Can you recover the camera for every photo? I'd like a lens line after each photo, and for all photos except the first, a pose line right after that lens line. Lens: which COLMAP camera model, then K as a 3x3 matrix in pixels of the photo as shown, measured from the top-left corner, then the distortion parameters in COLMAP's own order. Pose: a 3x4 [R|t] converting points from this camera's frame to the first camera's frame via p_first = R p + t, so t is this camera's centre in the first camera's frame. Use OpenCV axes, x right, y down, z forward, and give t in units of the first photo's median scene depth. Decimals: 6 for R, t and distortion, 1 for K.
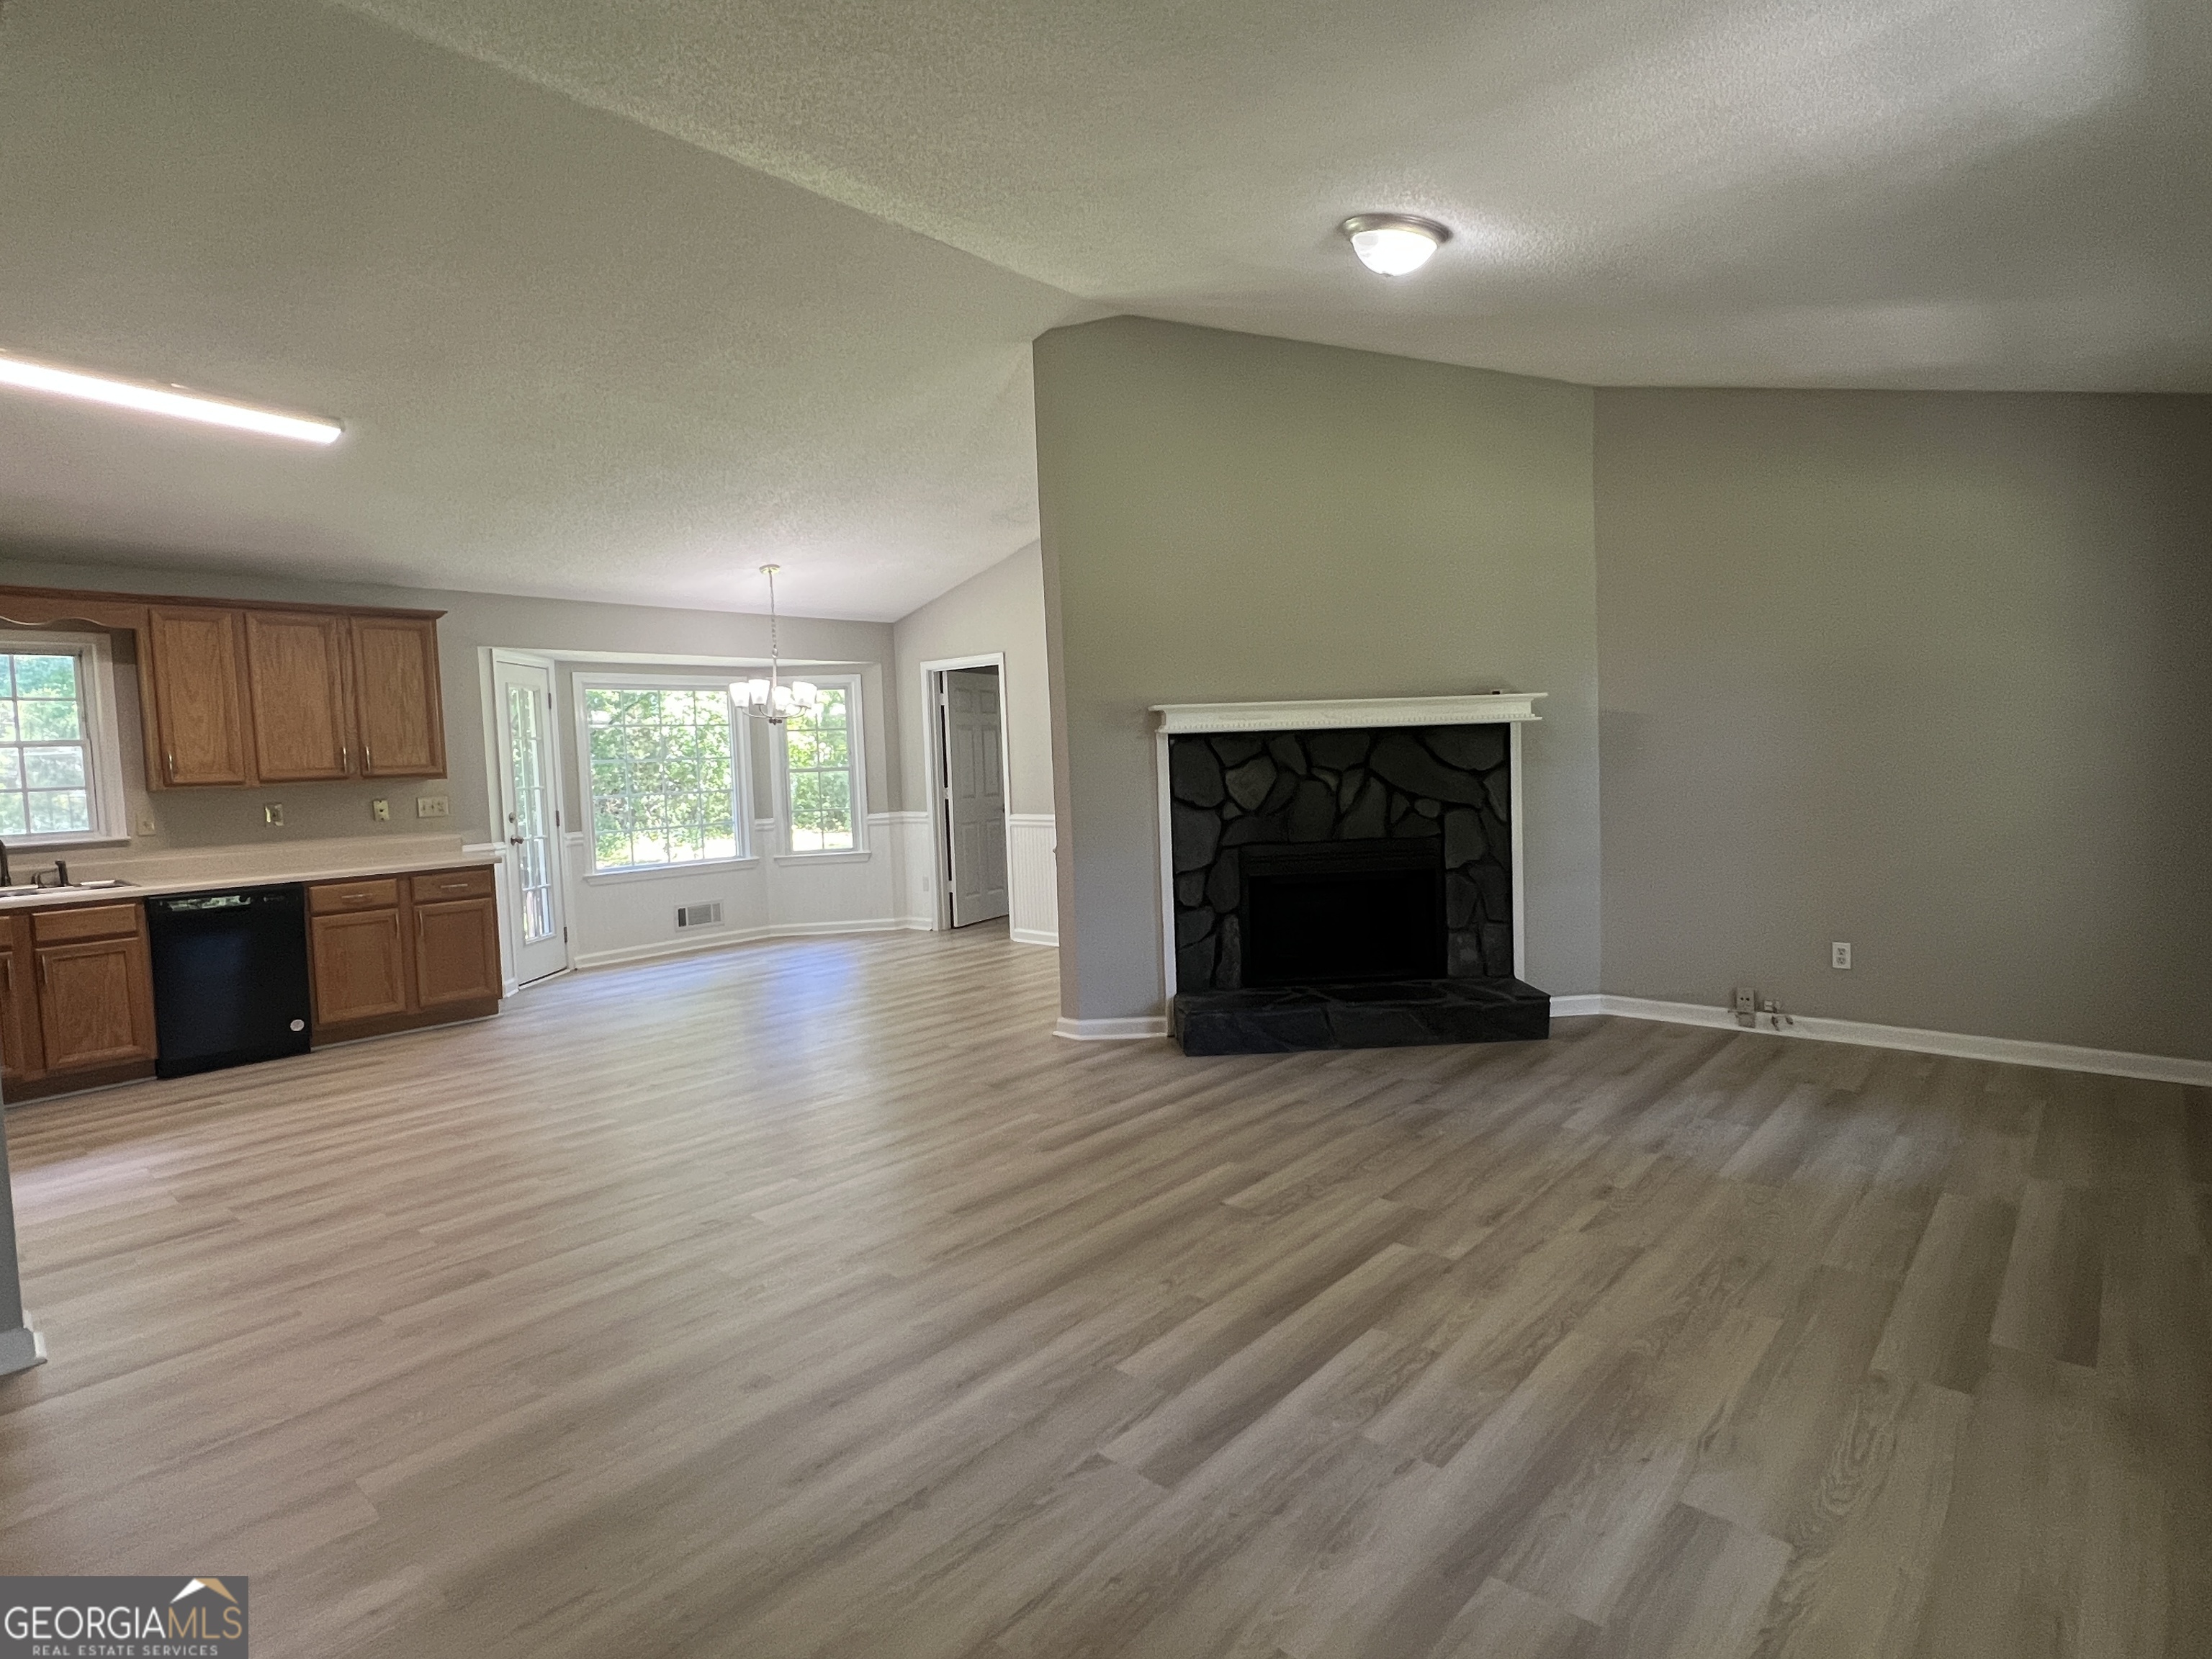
lens RADIAL K [[1154.7, 0, 1106.0], [0, 1154.7, 829.5], [0, 0, 1]] dist [0.005328, 0.001070]
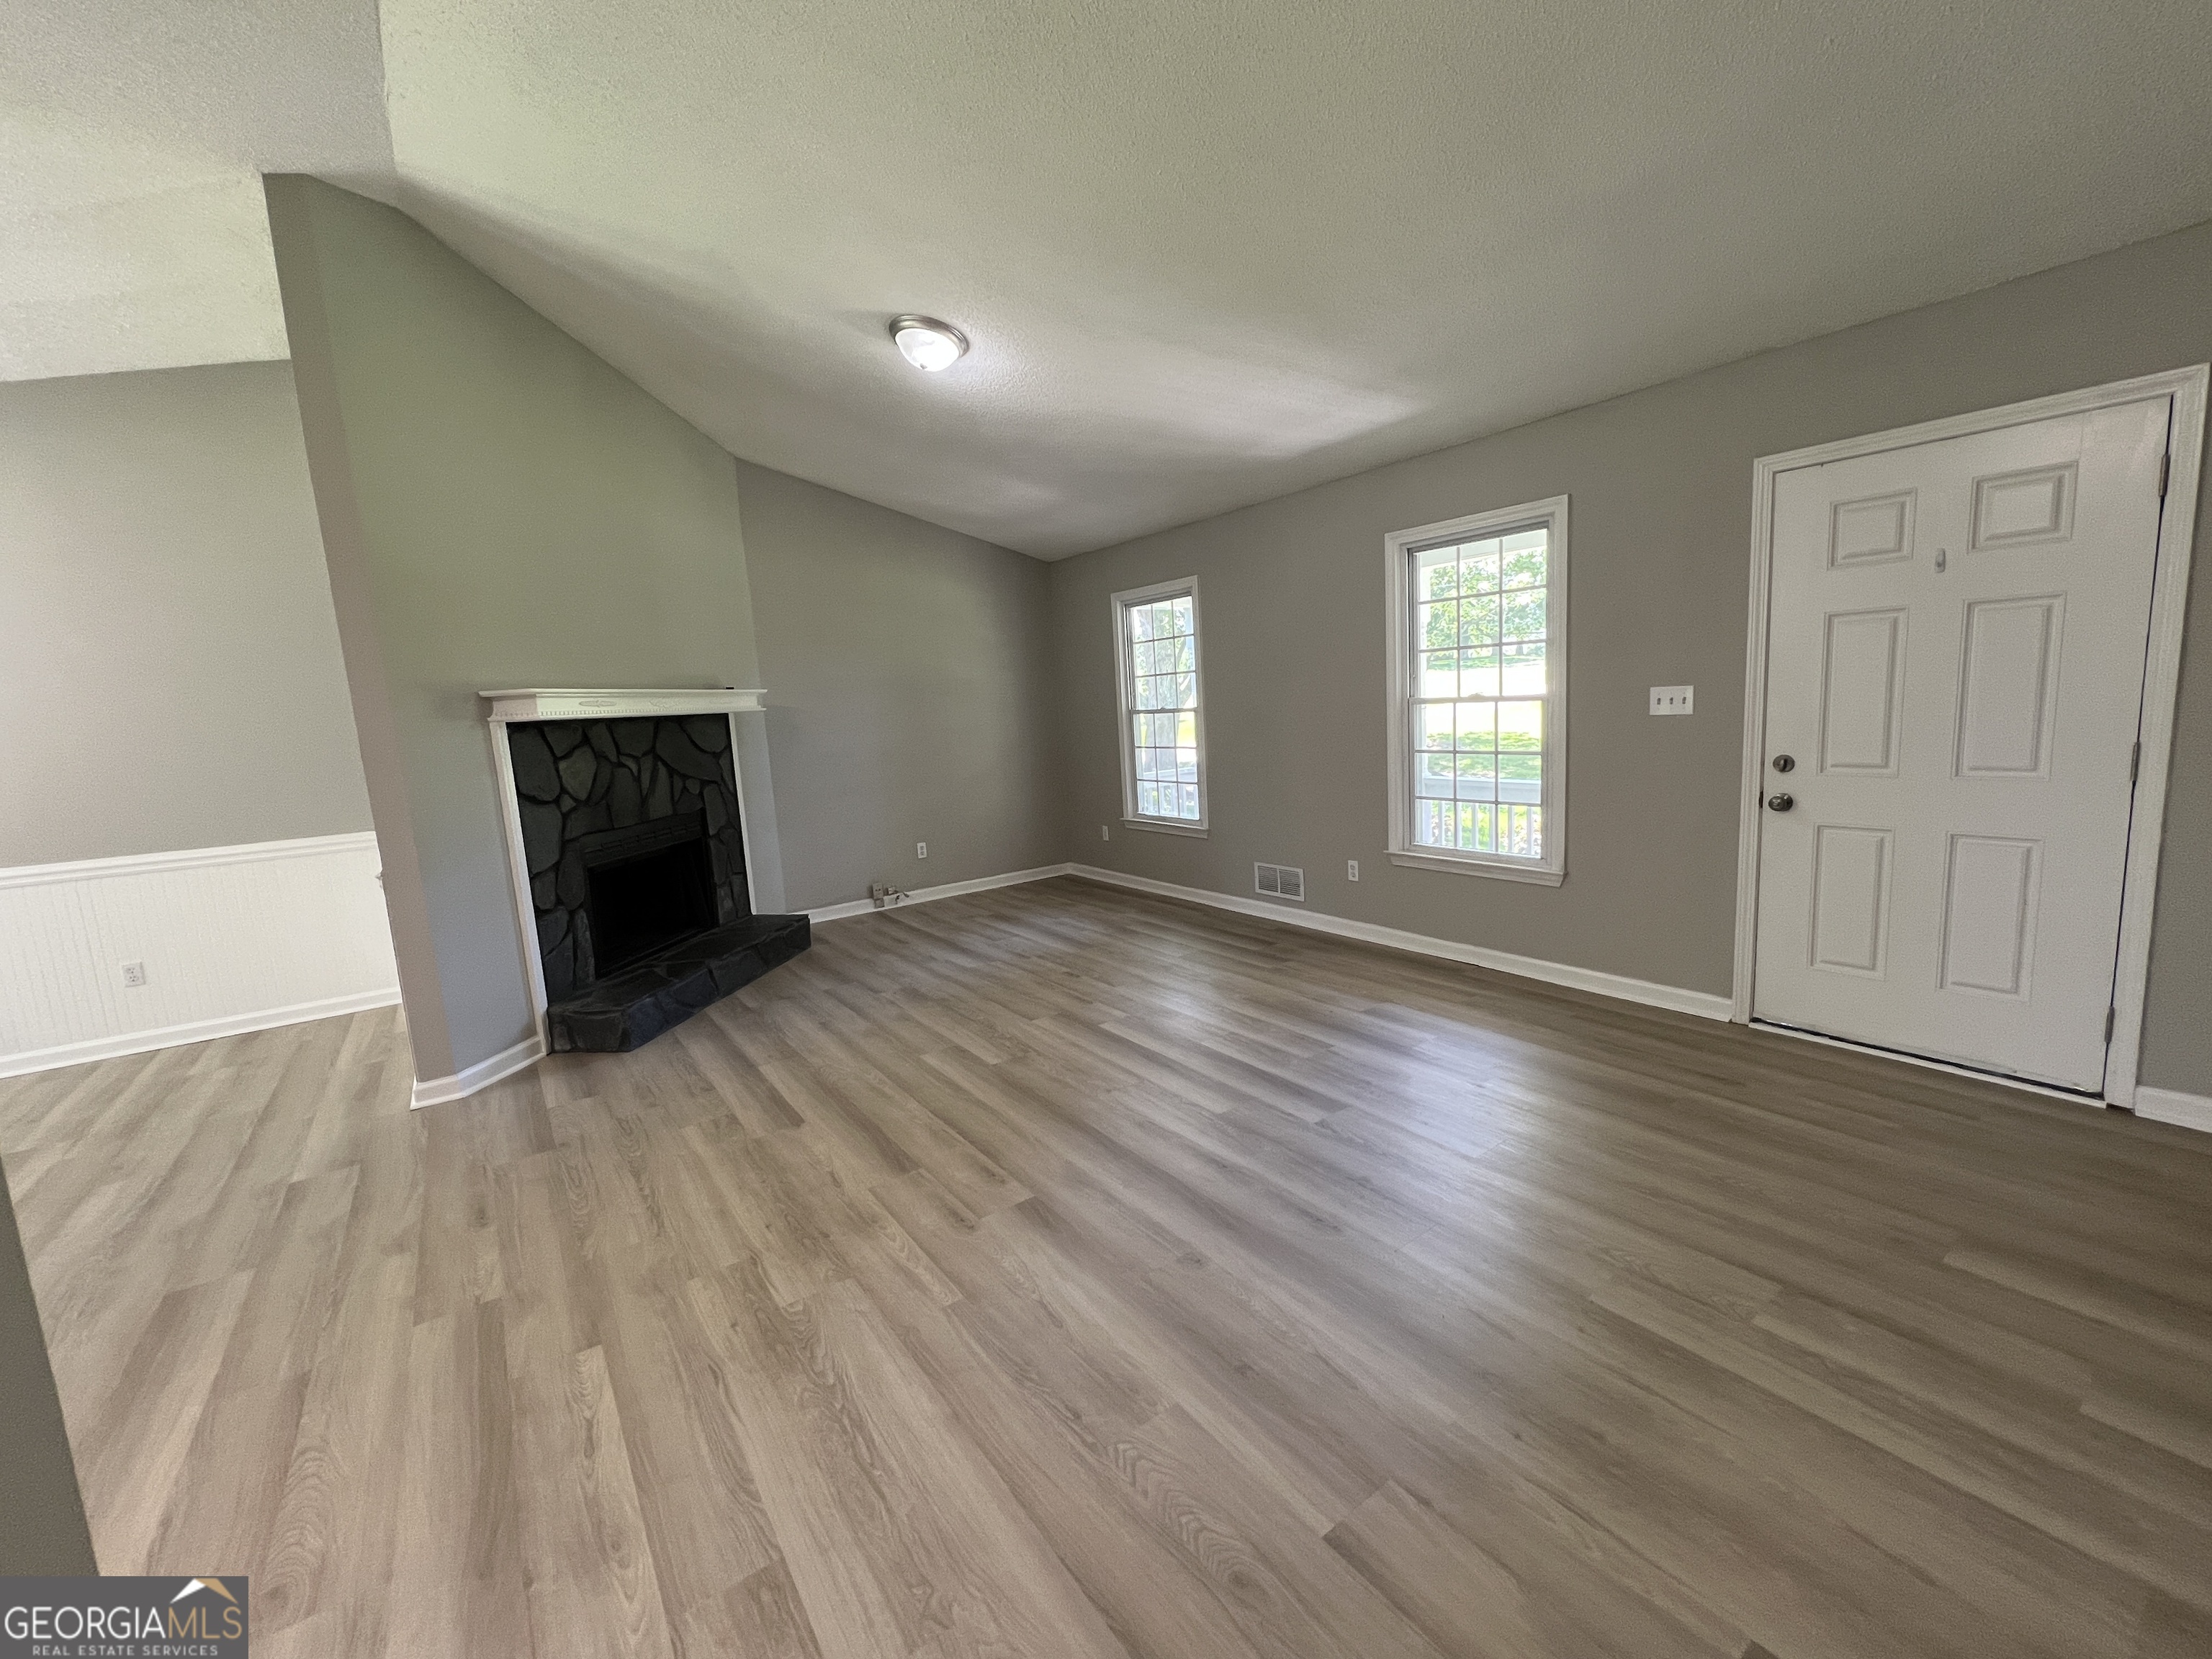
lens RADIAL K [[904.9, 0, 1106.0], [0, 904.9, 829.5], [0, 0, 1]] dist [-0.002362, -0.000263]
pose [[0.223362, -0.118948, 0.967451, -0.535131], [0.120066, 0.988325, 0.093794, -0.011084], [-0.967313, 0.095208, 0.235036, 0.400829]]
